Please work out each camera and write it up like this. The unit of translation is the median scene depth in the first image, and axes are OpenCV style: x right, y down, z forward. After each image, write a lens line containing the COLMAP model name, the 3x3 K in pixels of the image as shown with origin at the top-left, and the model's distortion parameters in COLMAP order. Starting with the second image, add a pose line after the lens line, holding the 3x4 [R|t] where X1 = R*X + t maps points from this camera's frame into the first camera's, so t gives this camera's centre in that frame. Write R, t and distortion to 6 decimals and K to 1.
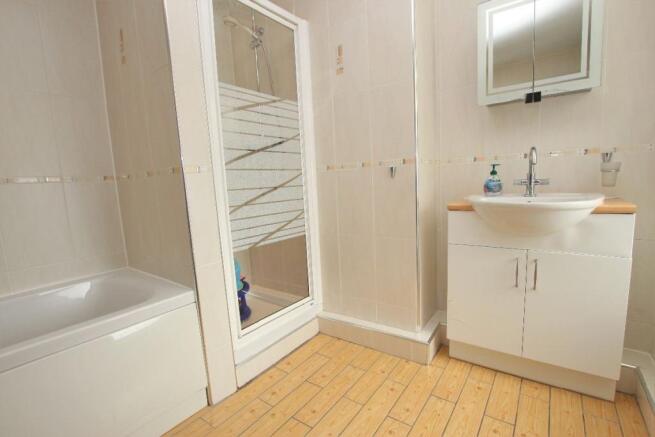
lens RADIAL K [[310.0, 0, 331.2], [0, 310.0, 223.5], [0, 0, 1]] dist [-0.018307, 0.000512]
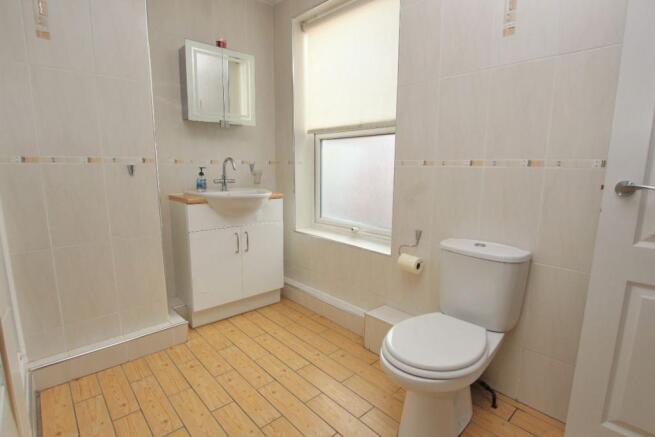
lens RADIAL K [[329.0, 0, 327.0], [0, 329.0, 222.9], [0, 0, 1]] dist [-0.016767, 0.001404]
pose [[0.213206, -0.115624, 0.970141, -0.709127], [0.117755, 0.988775, 0.091966, -0.024161], [-0.969885, 0.094631, 0.224428, 0.191804]]
